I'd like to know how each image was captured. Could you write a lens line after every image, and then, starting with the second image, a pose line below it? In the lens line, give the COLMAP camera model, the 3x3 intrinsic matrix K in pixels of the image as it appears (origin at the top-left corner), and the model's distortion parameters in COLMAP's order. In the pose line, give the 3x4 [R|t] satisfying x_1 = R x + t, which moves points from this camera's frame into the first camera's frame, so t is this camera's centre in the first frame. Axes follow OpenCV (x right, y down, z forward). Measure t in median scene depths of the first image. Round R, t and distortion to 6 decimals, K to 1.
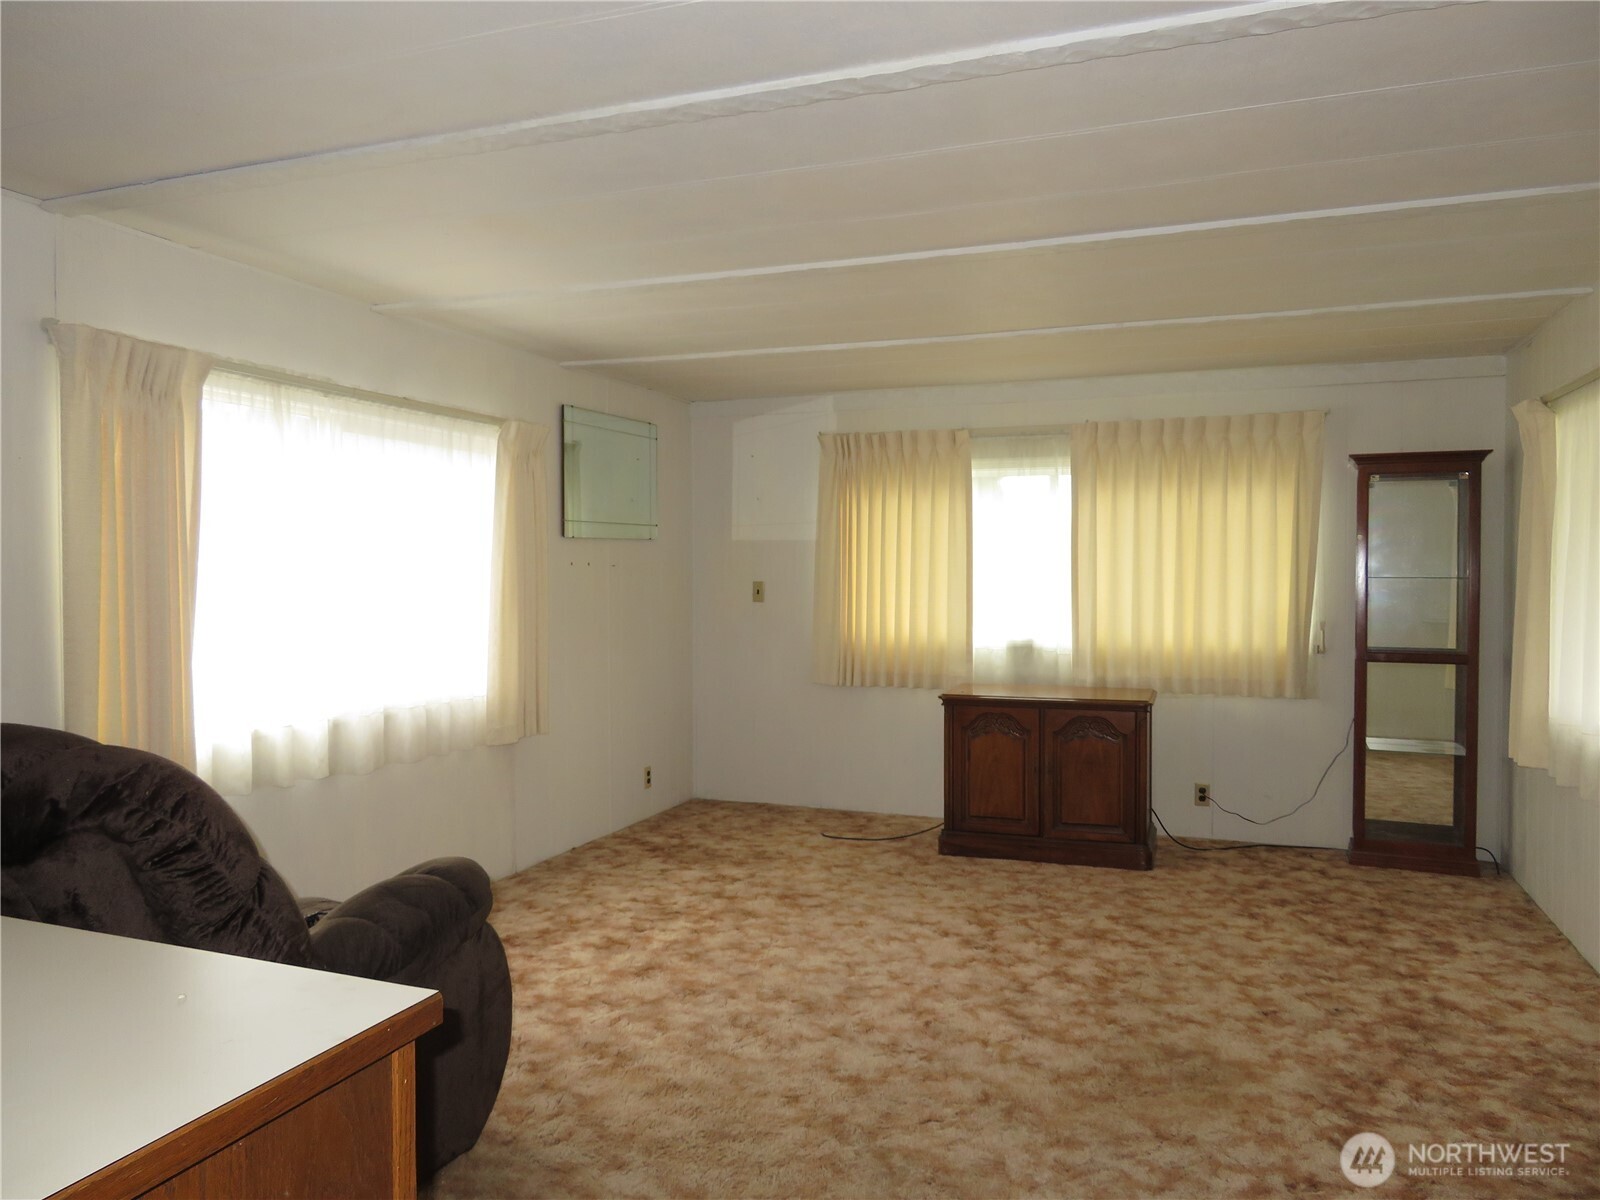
lens RADIAL K [[1155.7, 0, 798.6], [0, 1155.7, 598.8], [0, 0, 1]] dist [0.000180, 0.005852]
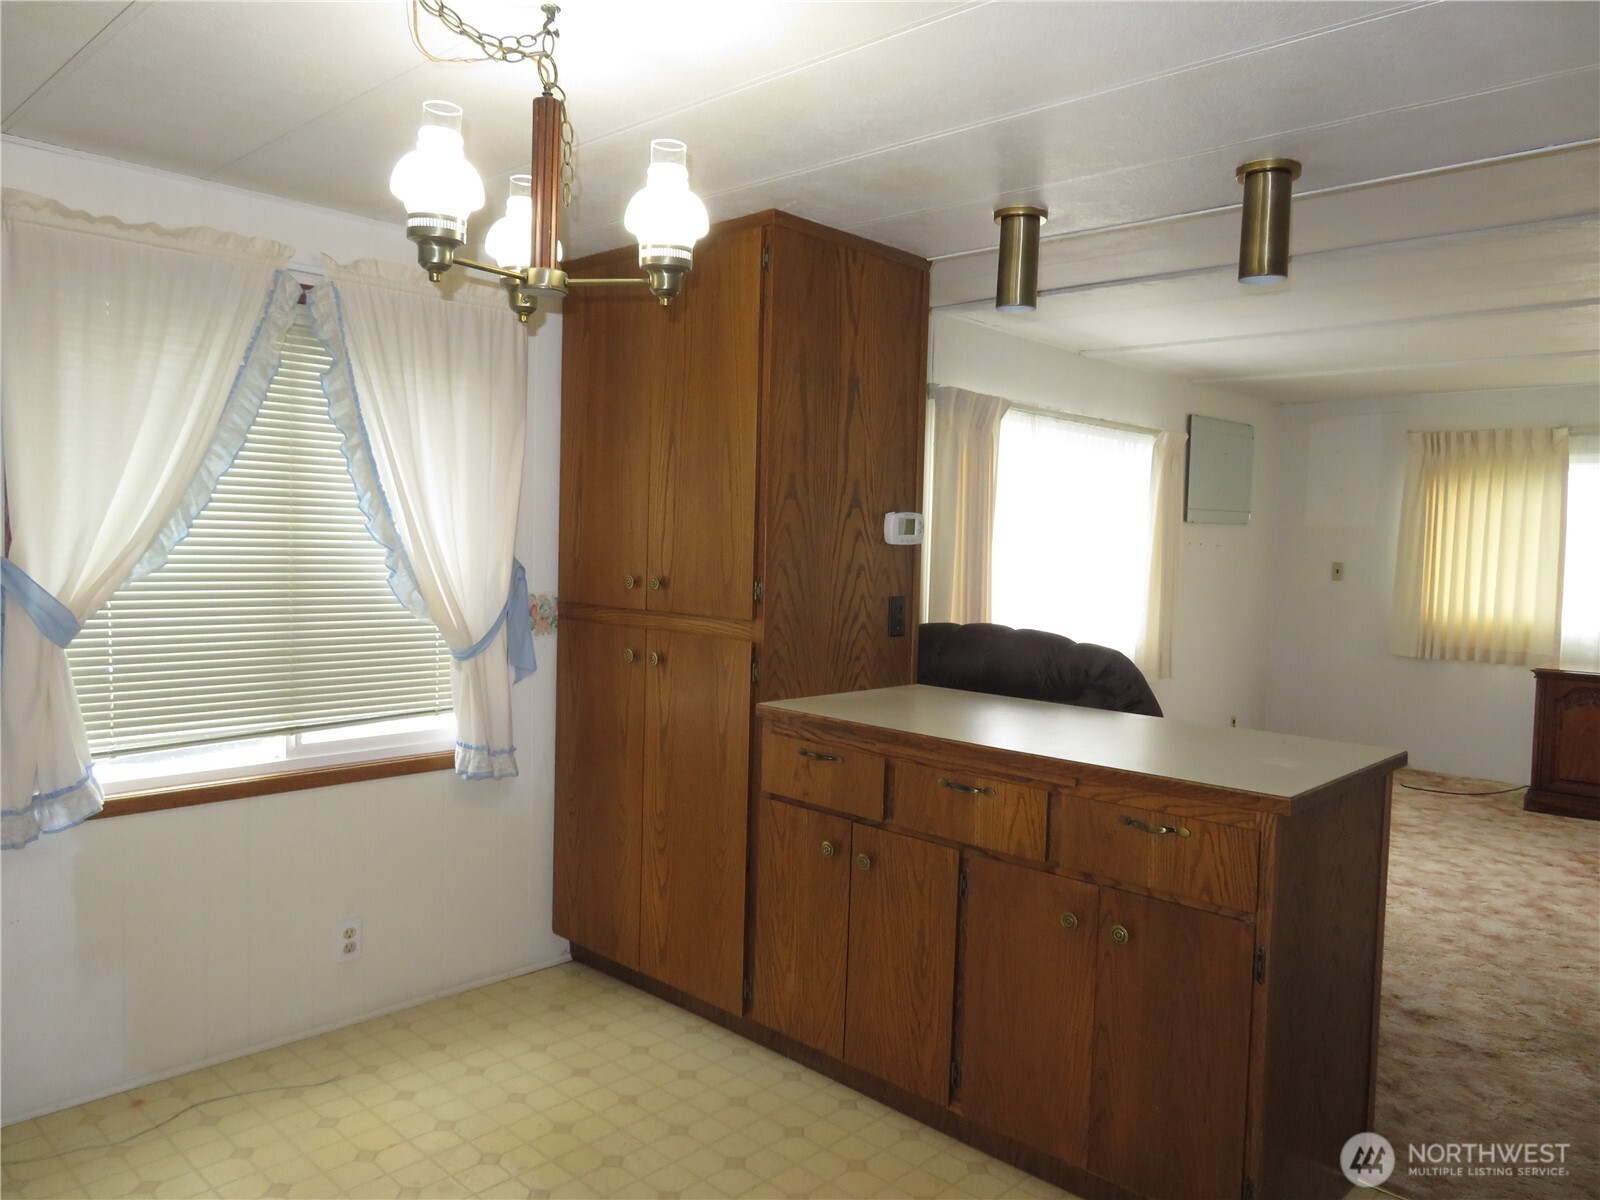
lens RADIAL K [[1155.7, 0, 799.6], [0, 1155.7, 598.7], [0, 0, 1]] dist [0.000180, 0.005852]
pose [[0.927036, 0.041869, -0.372628, -0.141156], [-0.033607, 0.999025, 0.028645, 0.008308], [0.373464, -0.014032, 0.927539, -0.351968]]
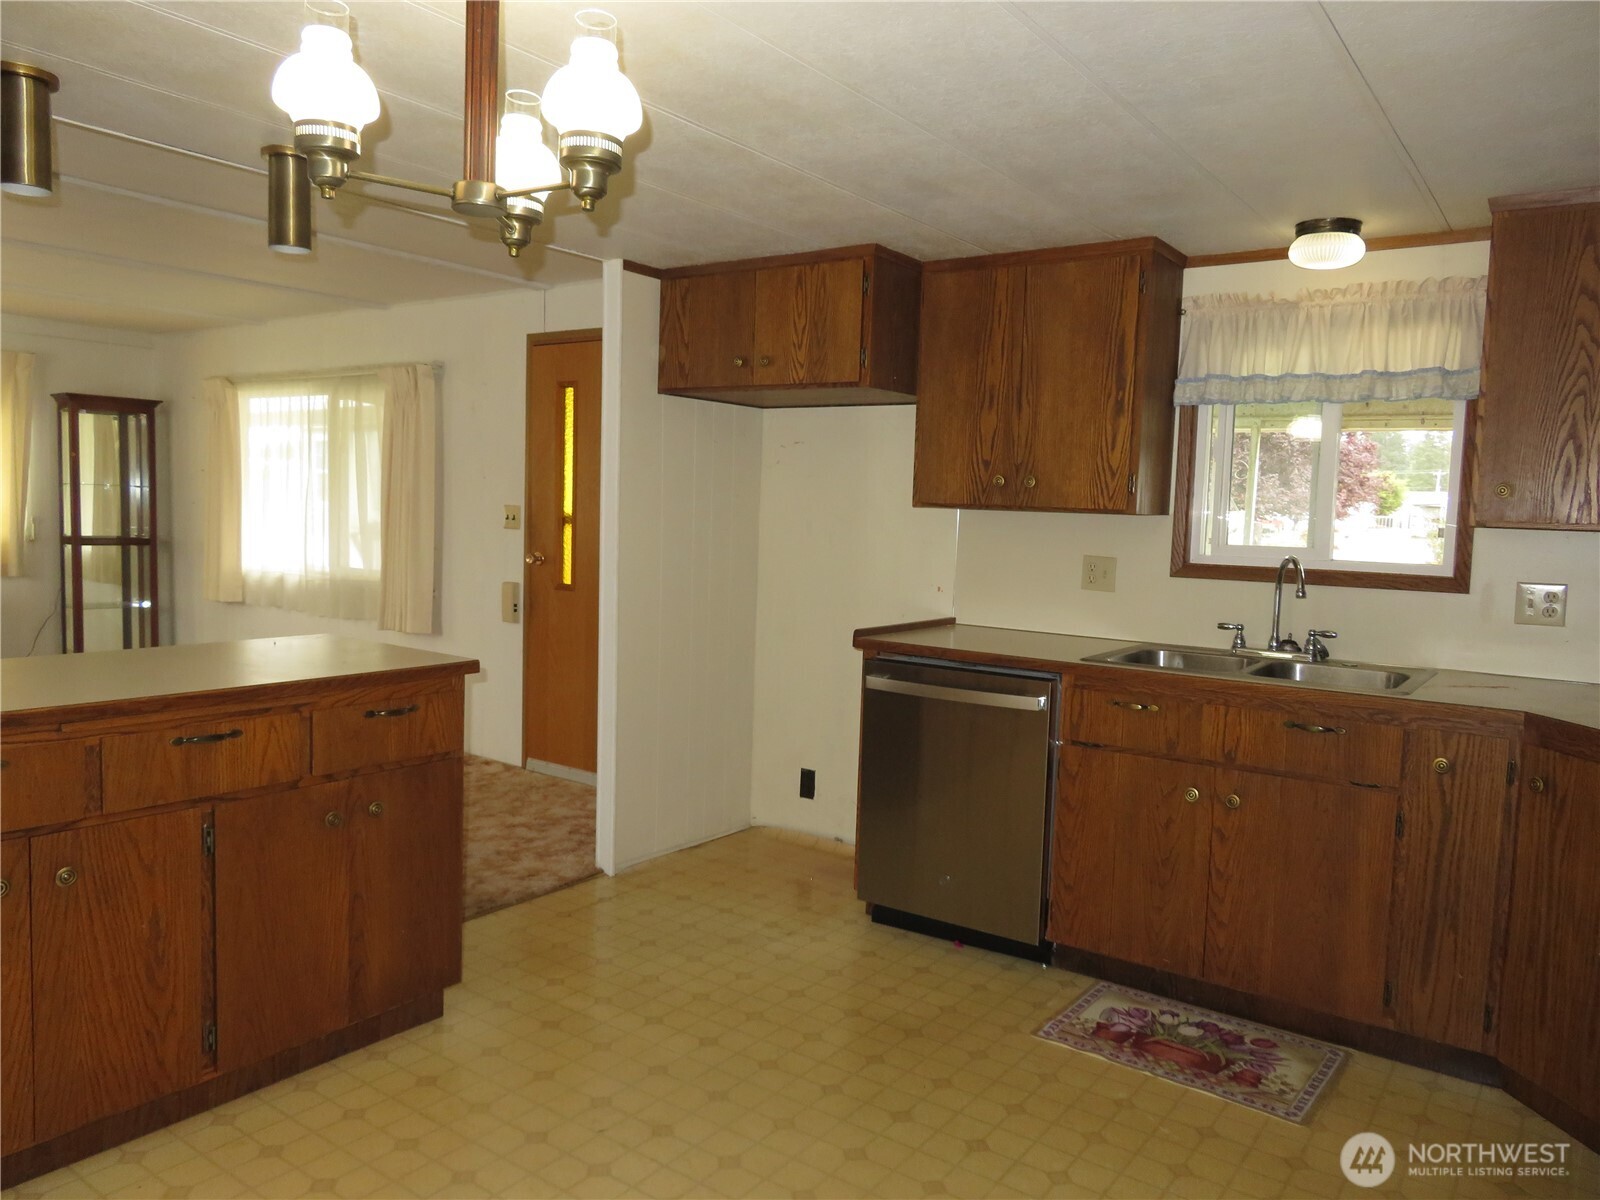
lens RADIAL K [[1155.7, 0, 798.2], [0, 1155.7, 601.9], [0, 0, 1]] dist [0.000180, 0.005852]
pose [[0.251773, -0.078922, 0.964563, -1.376138], [-0.008326, 0.996456, 0.083704, 0.000174], [-0.967751, -0.029106, 0.250223, -0.010885]]
